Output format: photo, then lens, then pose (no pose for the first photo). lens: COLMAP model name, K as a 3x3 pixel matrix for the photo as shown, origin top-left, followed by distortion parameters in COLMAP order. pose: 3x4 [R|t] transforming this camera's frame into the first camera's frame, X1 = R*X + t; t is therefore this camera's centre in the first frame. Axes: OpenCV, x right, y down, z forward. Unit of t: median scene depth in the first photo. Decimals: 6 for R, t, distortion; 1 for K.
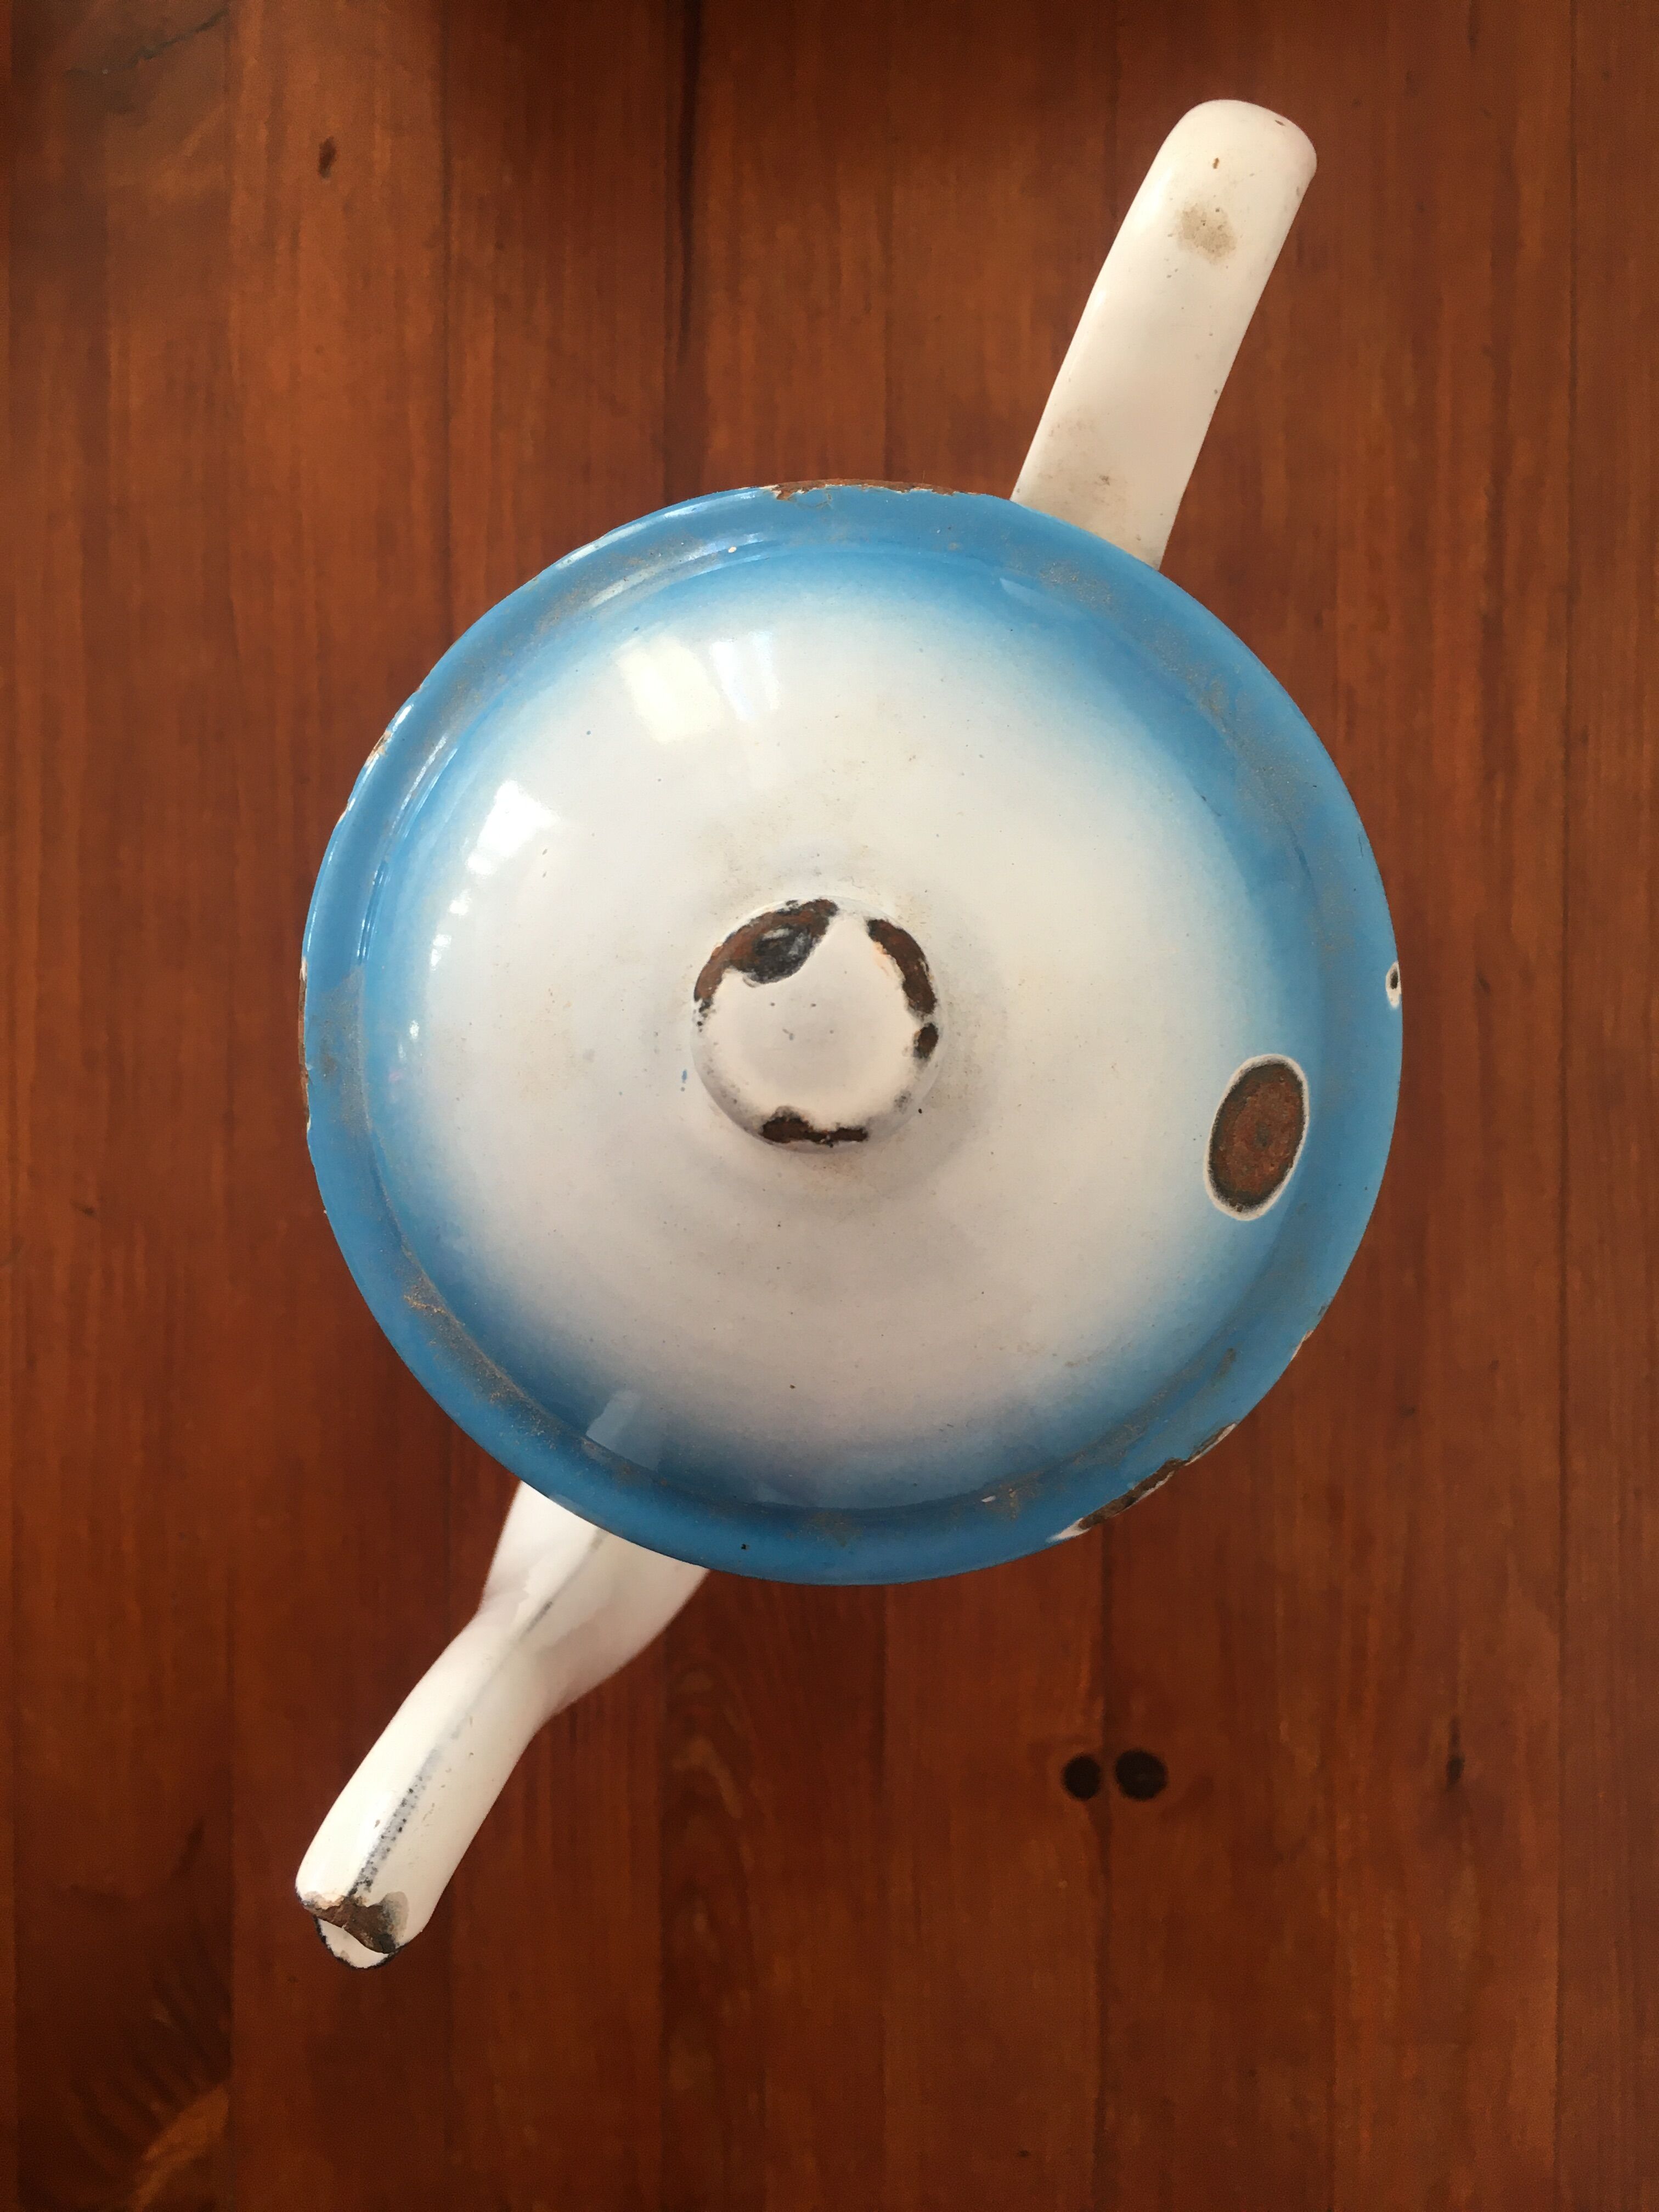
lens RADIAL K [[1863.3, 0, 826.8], [0, 1863.3, 1108.9], [0, 0, 1]] dist [0.039725, -0.075868]
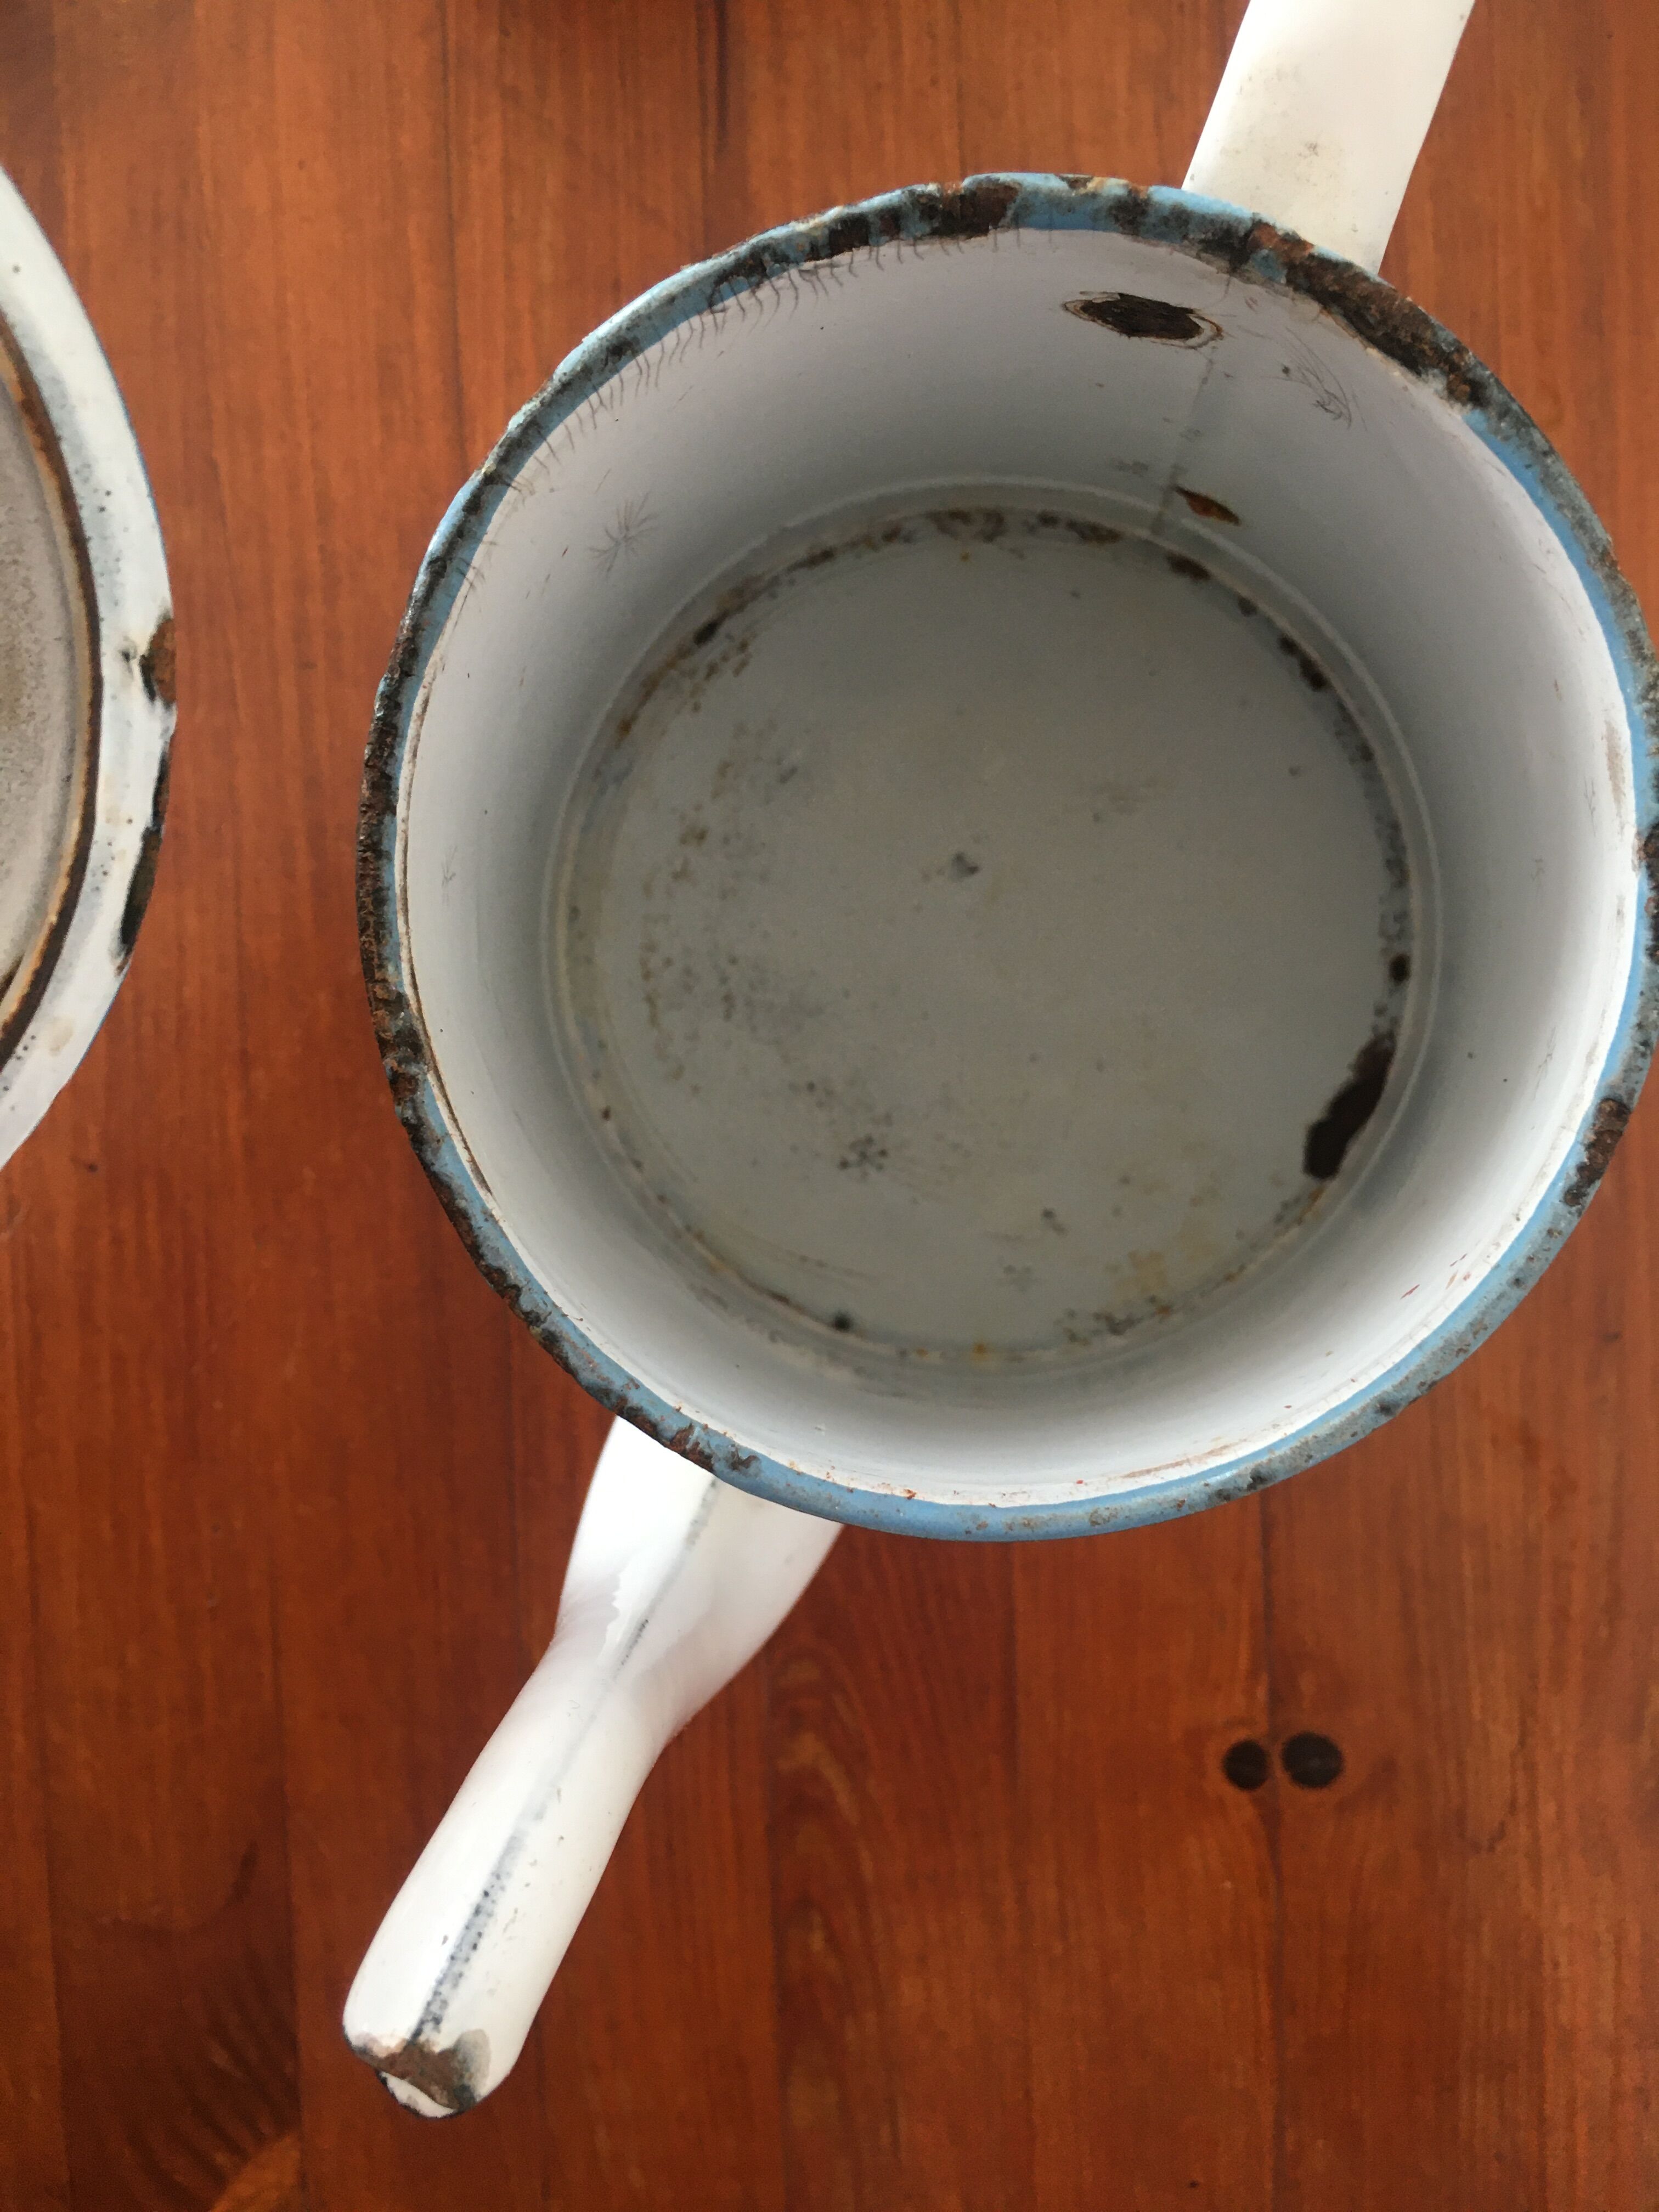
lens RADIAL K [[1863.3, 0, 839.0], [0, 1863.3, 1104.2], [0, 0, 1]] dist [0.039725, -0.075868]
pose [[0.999031, -0.040740, -0.016663, -0.026677], [0.041261, 0.998629, 0.032217, 0.010988], [0.015328, -0.032873, 0.999342, 0.126983]]
